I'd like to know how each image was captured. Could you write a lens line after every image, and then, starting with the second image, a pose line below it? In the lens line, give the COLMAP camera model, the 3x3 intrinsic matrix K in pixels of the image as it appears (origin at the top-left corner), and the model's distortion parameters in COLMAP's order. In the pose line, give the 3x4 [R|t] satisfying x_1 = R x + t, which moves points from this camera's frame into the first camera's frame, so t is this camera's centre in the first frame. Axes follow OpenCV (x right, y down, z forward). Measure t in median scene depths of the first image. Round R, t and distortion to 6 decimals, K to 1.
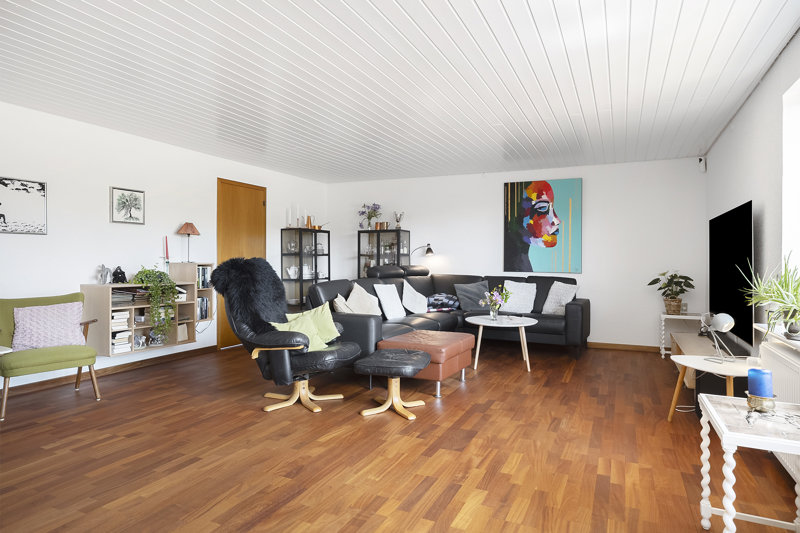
lens RADIAL K [[461.6, 0, 404.4], [0, 461.6, 263.4], [0, 0, 1]] dist [0.000132, 0.000161]
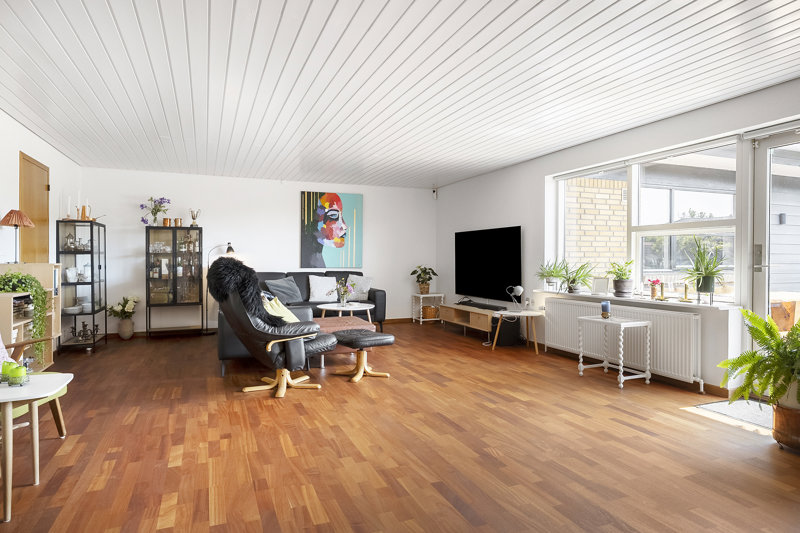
lens RADIAL K [[467.8, 0, 395.8], [0, 467.8, 265.5], [0, 0, 1]] dist [-0.001701, 0.001056]
pose [[0.693512, -0.016378, 0.720259, -0.483544], [0.009922, 0.999864, 0.013183, -0.001874], [-0.720377, -0.001997, 0.693580, 0.020012]]
